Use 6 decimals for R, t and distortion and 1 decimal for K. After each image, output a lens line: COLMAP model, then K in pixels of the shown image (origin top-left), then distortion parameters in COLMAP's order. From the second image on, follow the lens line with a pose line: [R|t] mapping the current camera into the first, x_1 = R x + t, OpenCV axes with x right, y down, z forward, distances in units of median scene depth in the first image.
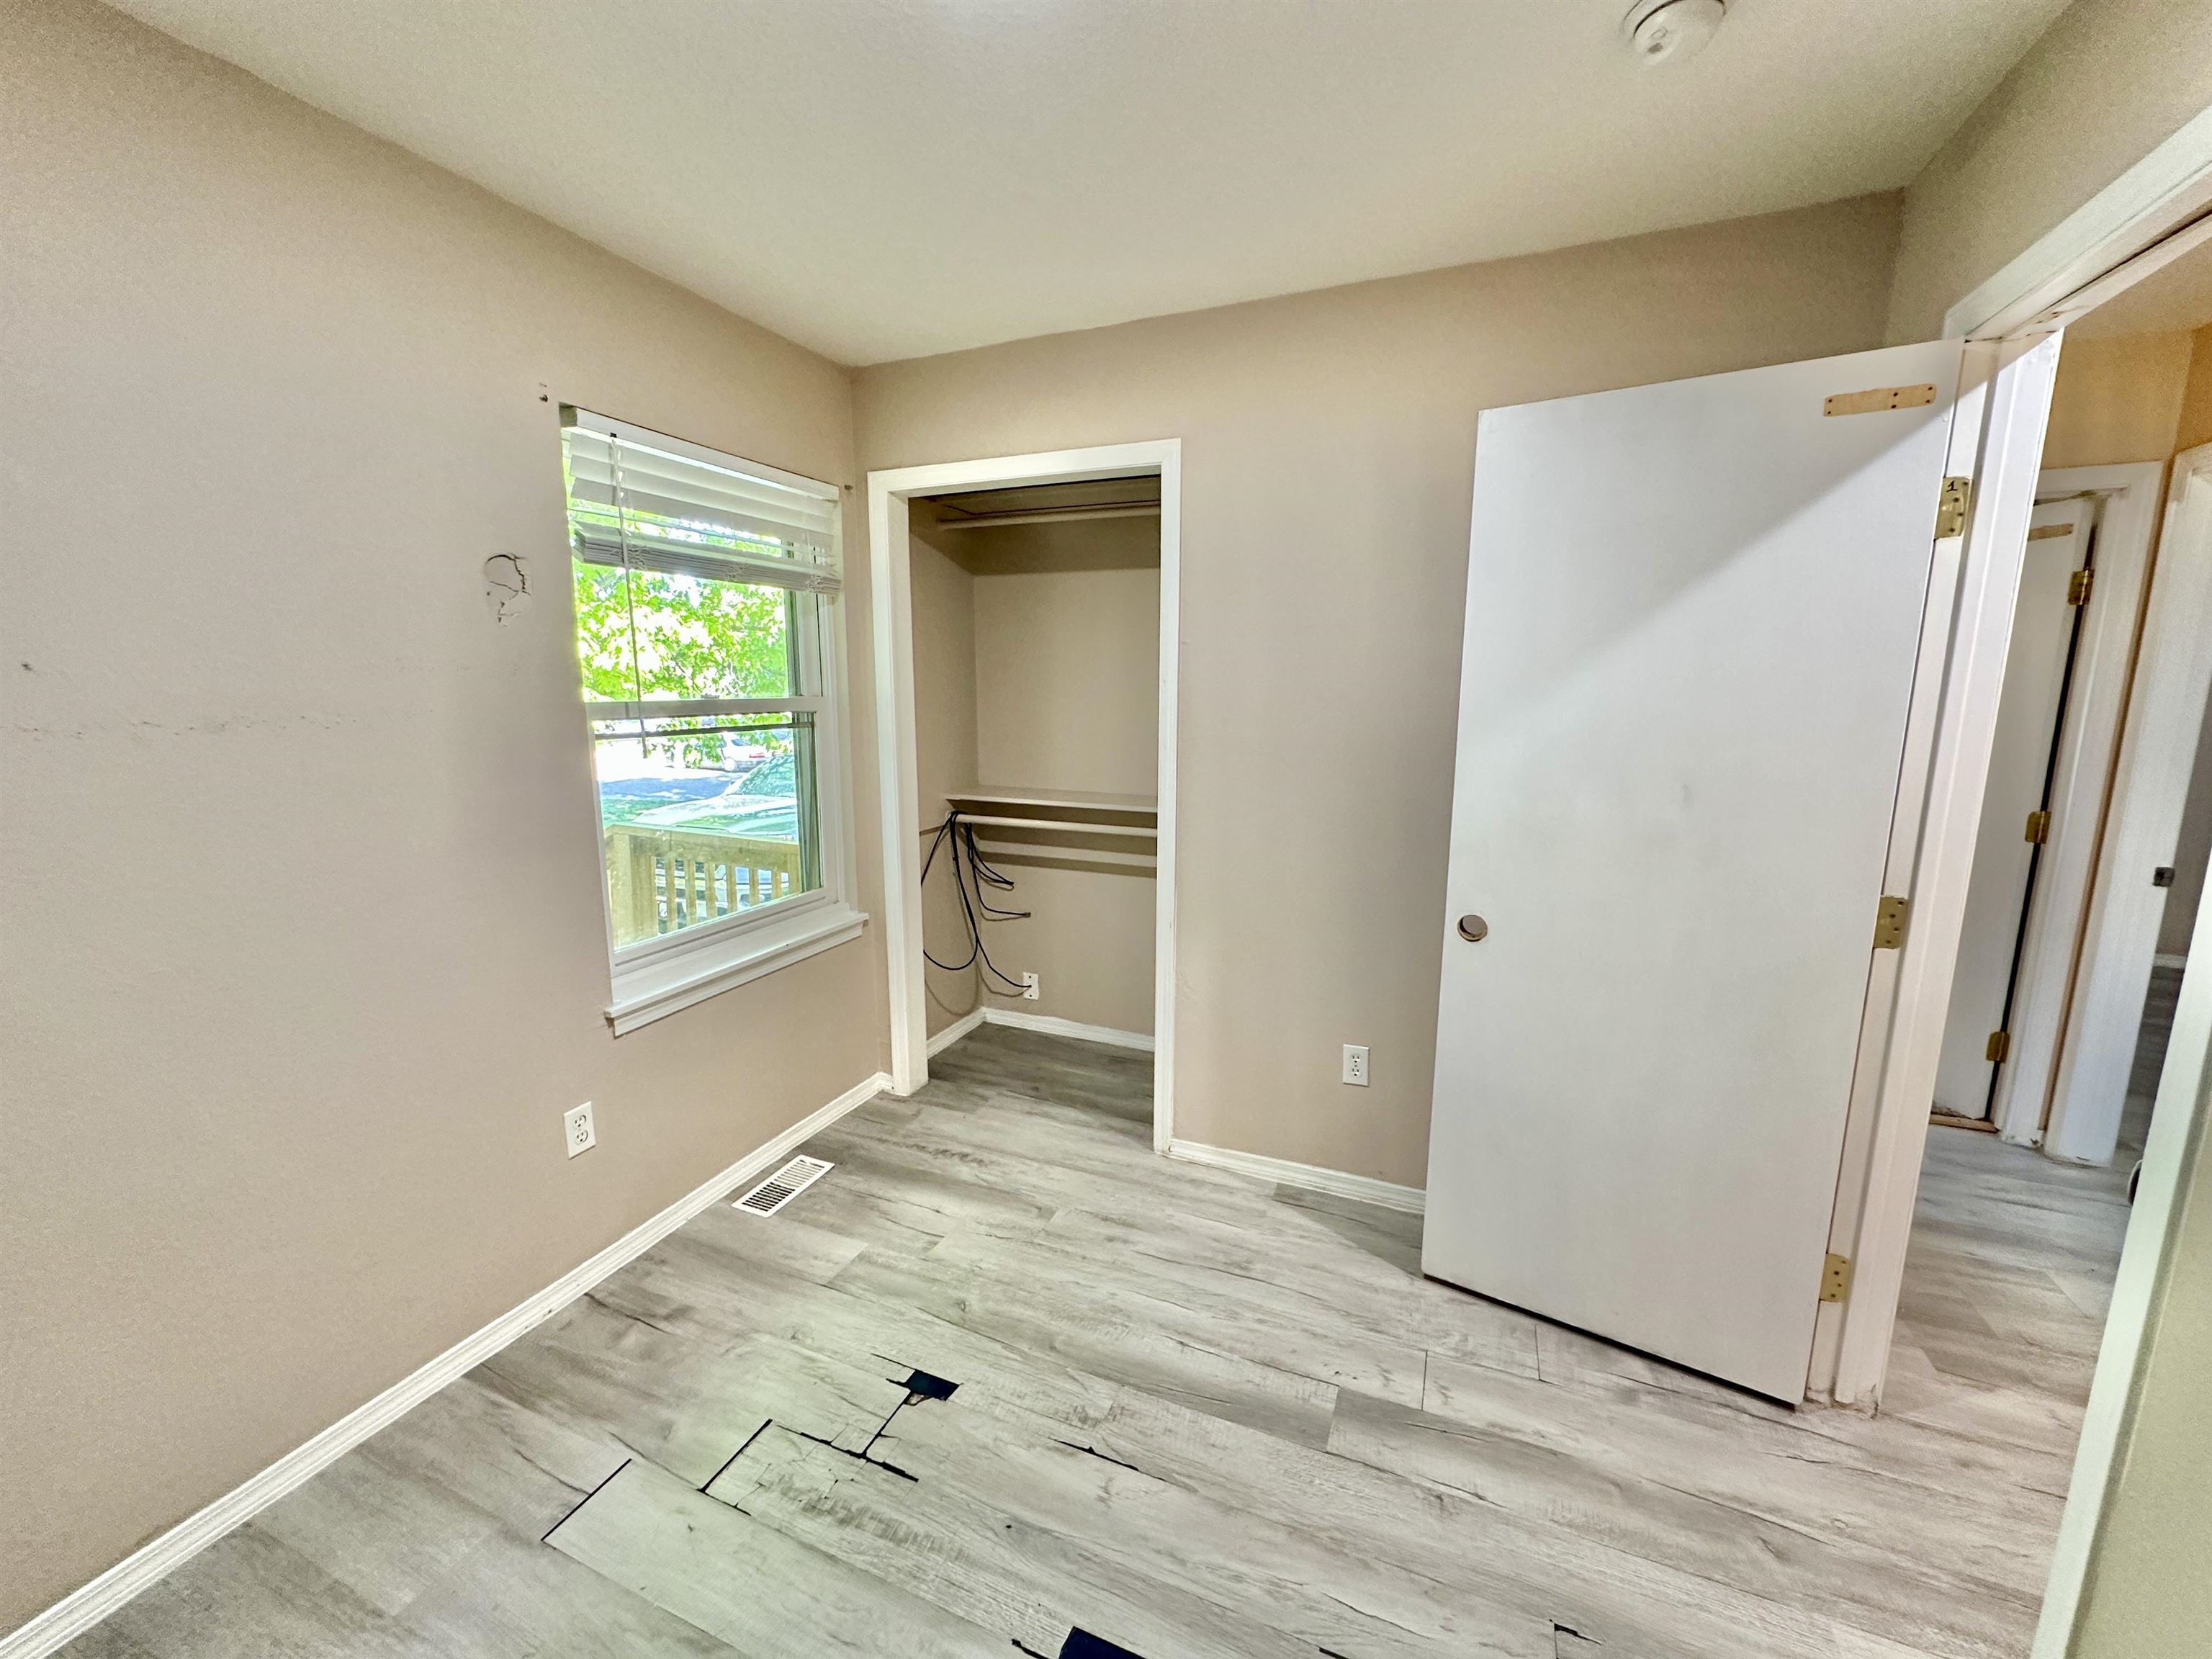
lens RADIAL K [[884.5, 0, 1106.0], [0, 884.5, 829.5], [0, 0, 1]] dist [-0.000047, 0.000213]
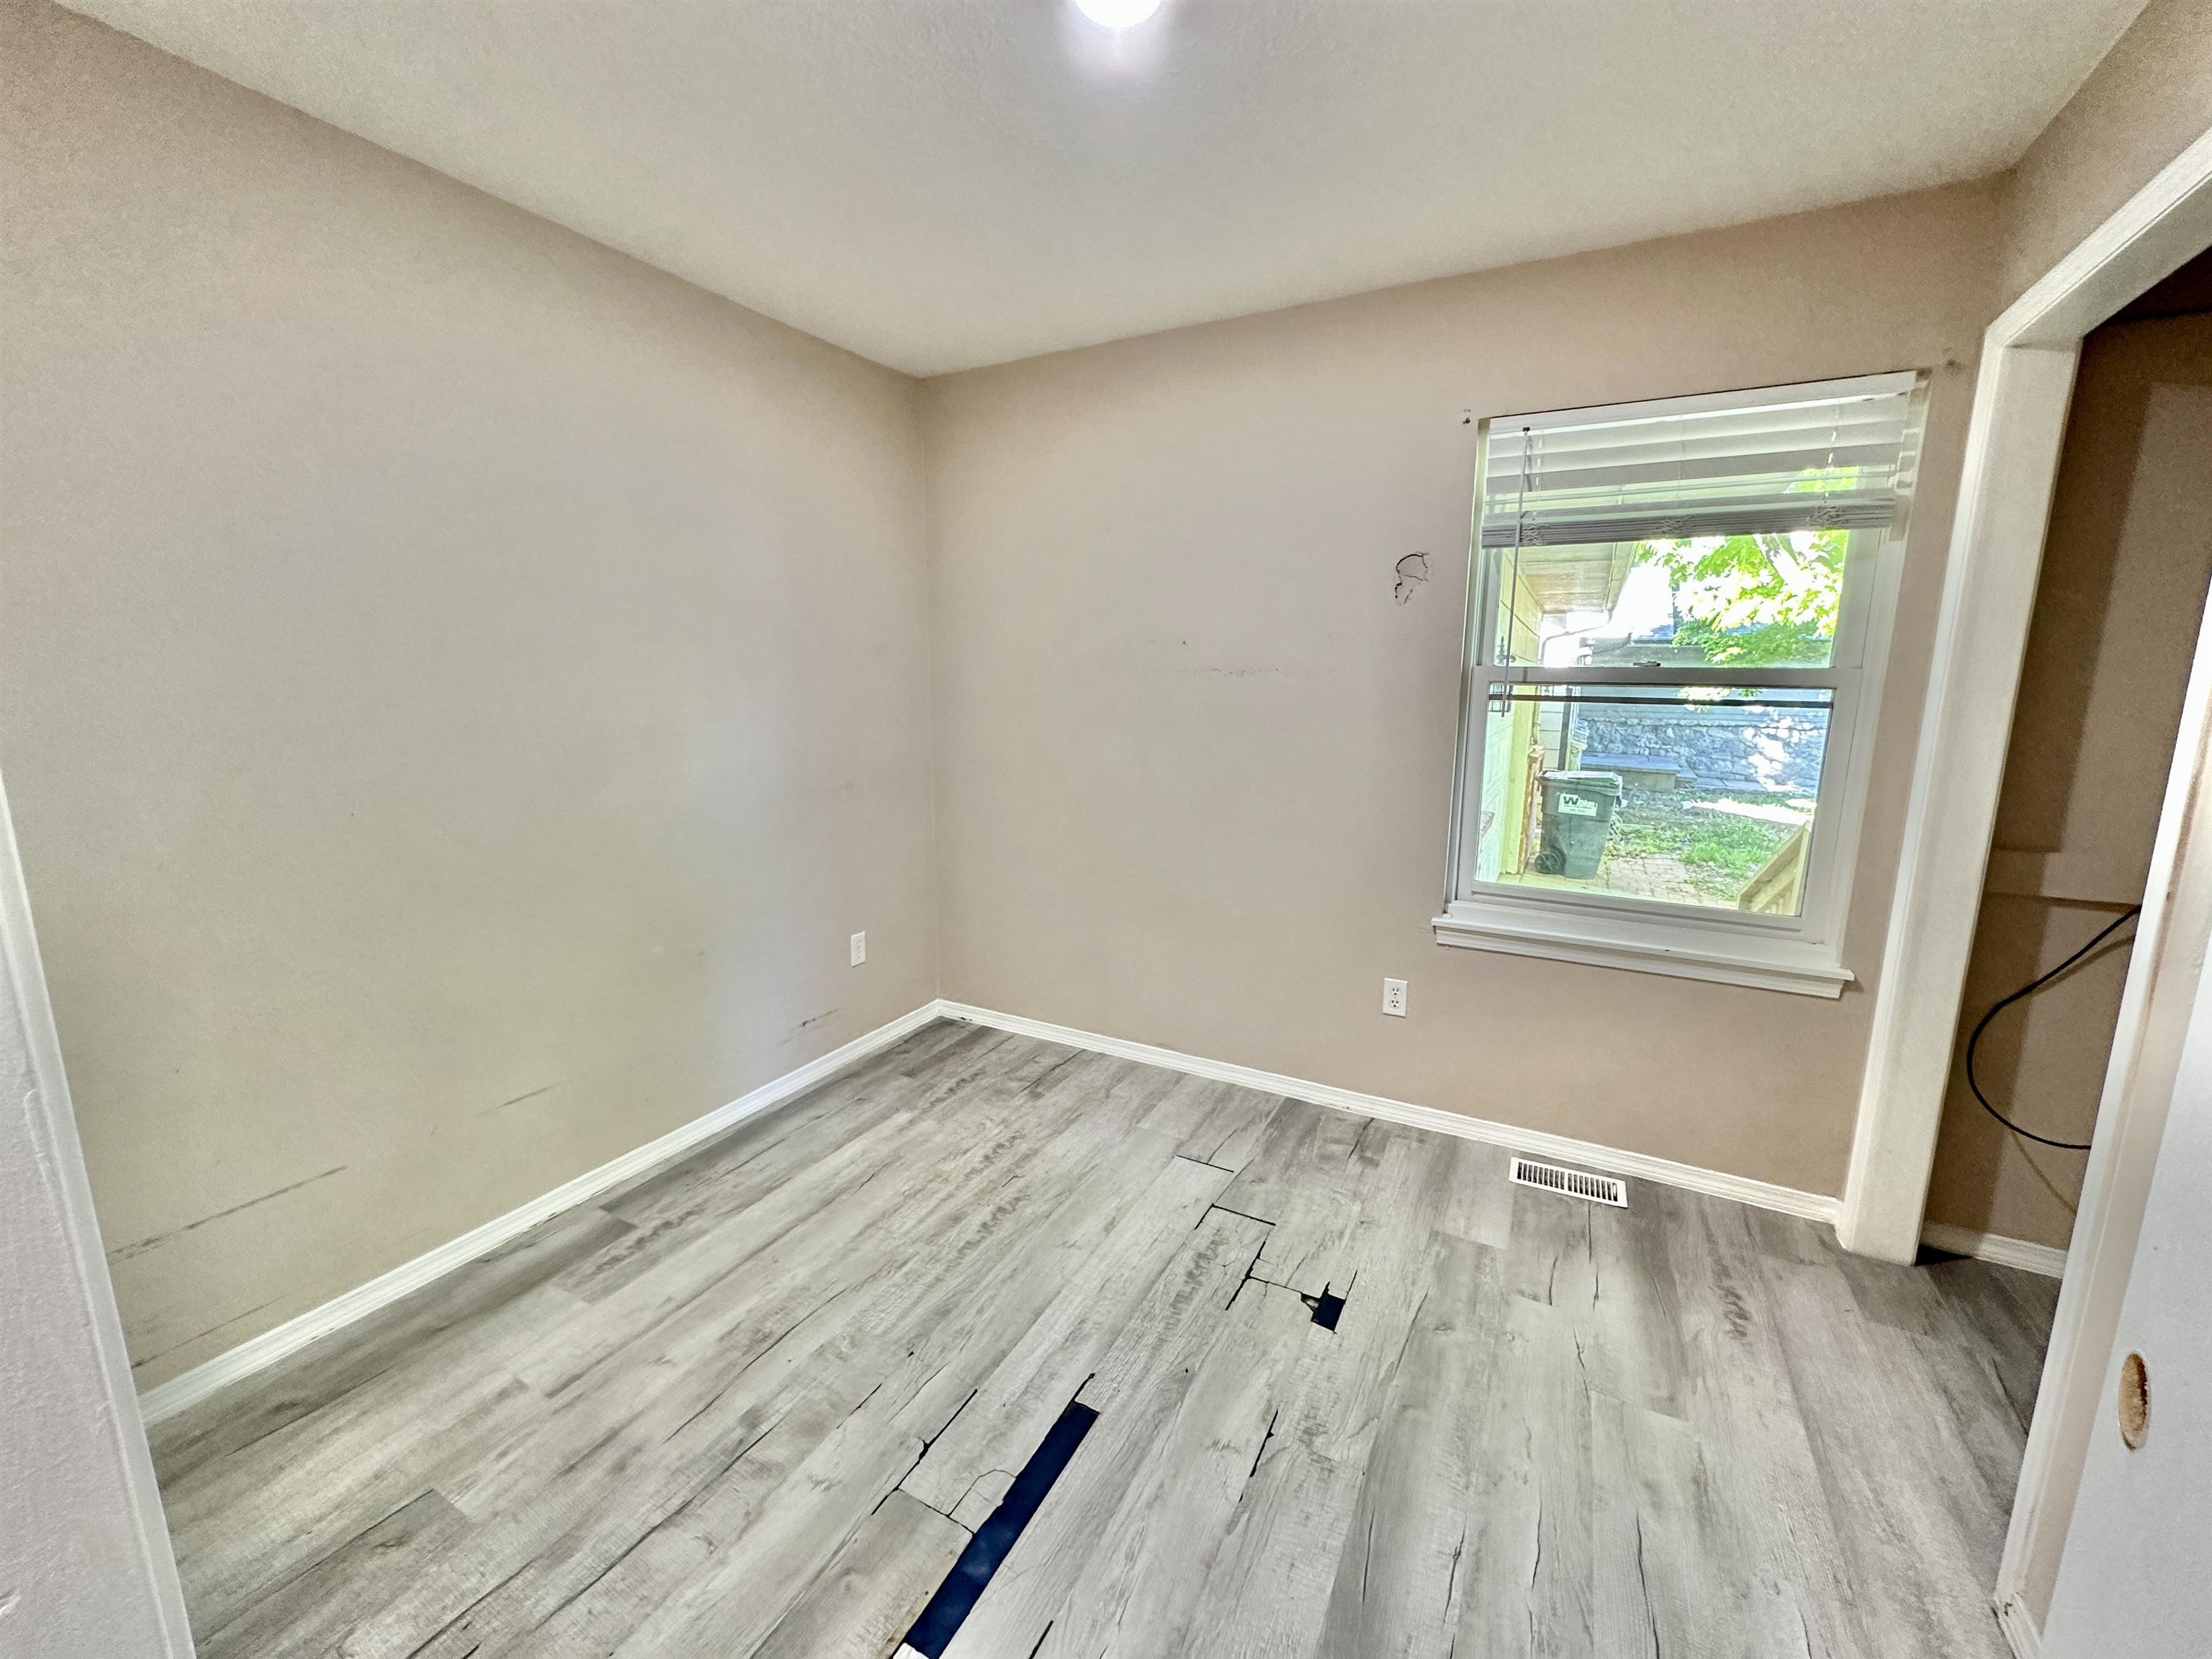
lens RADIAL K [[884.8, 0, 1106.0], [0, 884.8, 829.5], [0, 0, 1]] dist [-0.000638, 0.000502]
pose [[-0.093446, 0.169995, -0.981004, 0.722152], [-0.175051, 0.967161, 0.184271, -0.066971], [0.980115, 0.188946, -0.060619, 0.664970]]
